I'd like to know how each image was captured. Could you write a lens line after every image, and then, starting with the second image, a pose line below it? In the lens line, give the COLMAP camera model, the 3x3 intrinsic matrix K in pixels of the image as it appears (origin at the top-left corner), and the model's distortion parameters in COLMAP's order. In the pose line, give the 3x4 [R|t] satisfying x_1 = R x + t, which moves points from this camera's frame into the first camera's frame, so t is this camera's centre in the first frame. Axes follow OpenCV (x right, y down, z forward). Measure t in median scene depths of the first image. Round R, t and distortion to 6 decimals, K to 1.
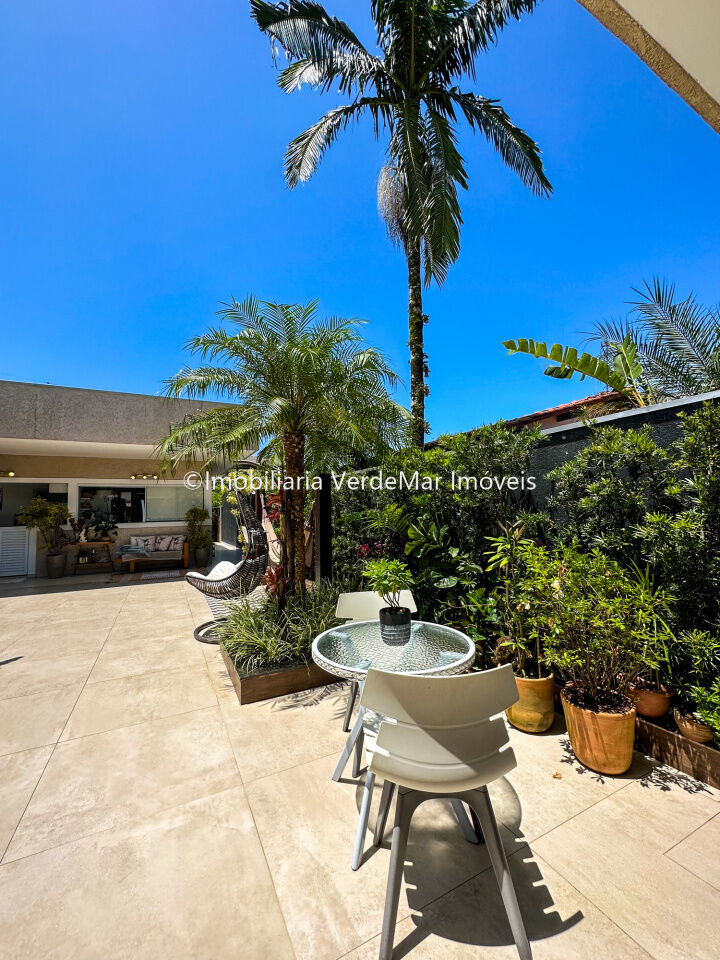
lens RADIAL K [[388.6, 0, 360.0], [0, 388.6, 480.0], [0, 0, 1]] dist [0.000182, 0.000070]
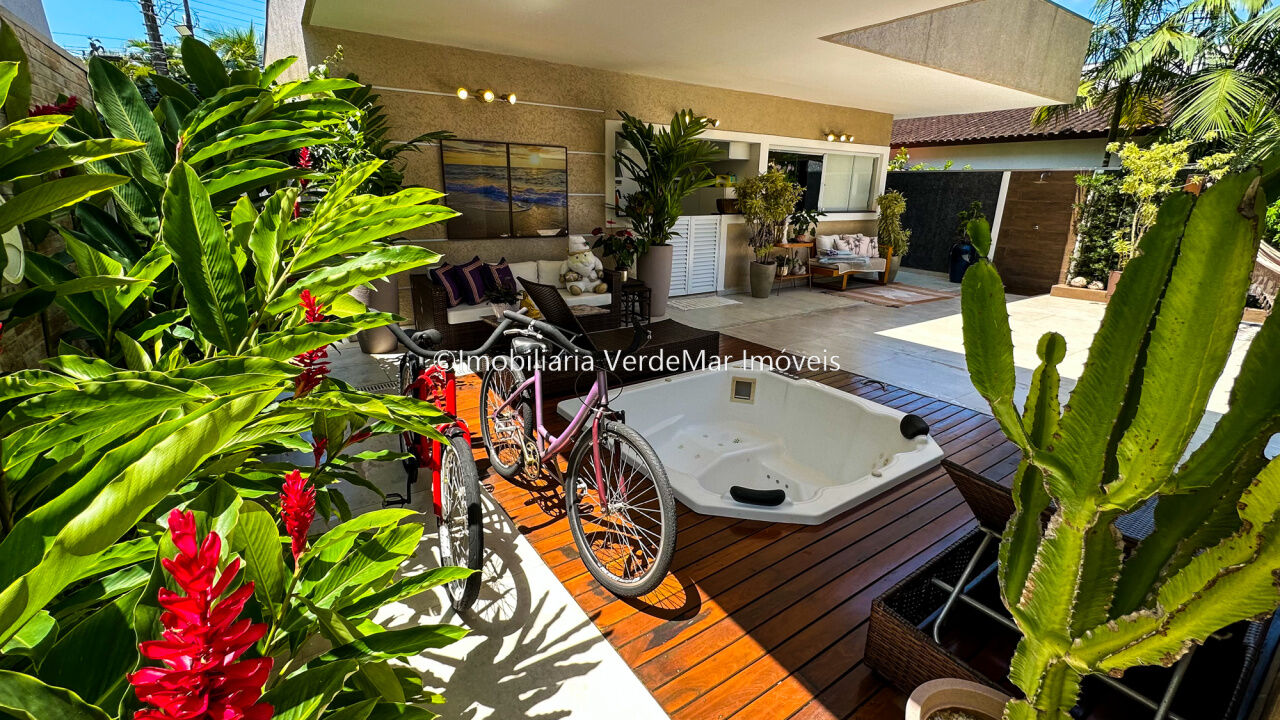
lens RADIAL K [[536.1, 0, 617.2], [0, 536.1, 358.9], [0, 0, 1]] dist [-0.004254, -0.000420]
pose [[0.992637, -0.000254, 0.121126, -1.128426], [-0.044695, 0.928662, 0.368224, 0.024126], [-0.112579, -0.370926, 0.921813, 0.147112]]
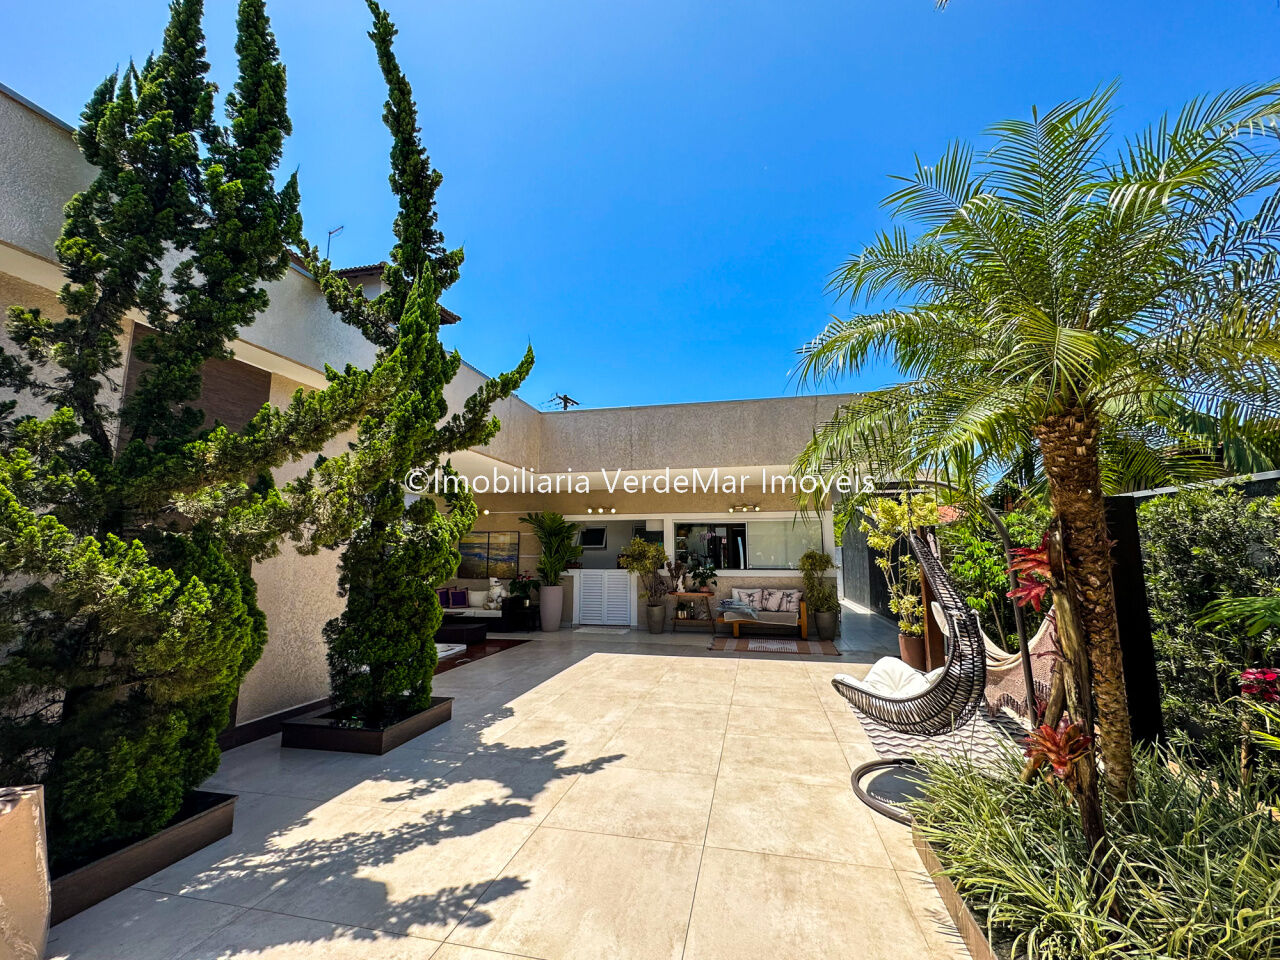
lens RADIAL K [[518.1, 0, 640.0], [0, 518.1, 480.0], [0, 0, 1]] dist [0.000182, 0.000070]
pose [[0.775114, -0.065366, -0.628431, -0.084920], [0.034527, 0.997530, -0.061171, -0.010699], [0.630877, 0.025717, 0.775456, 0.101601]]
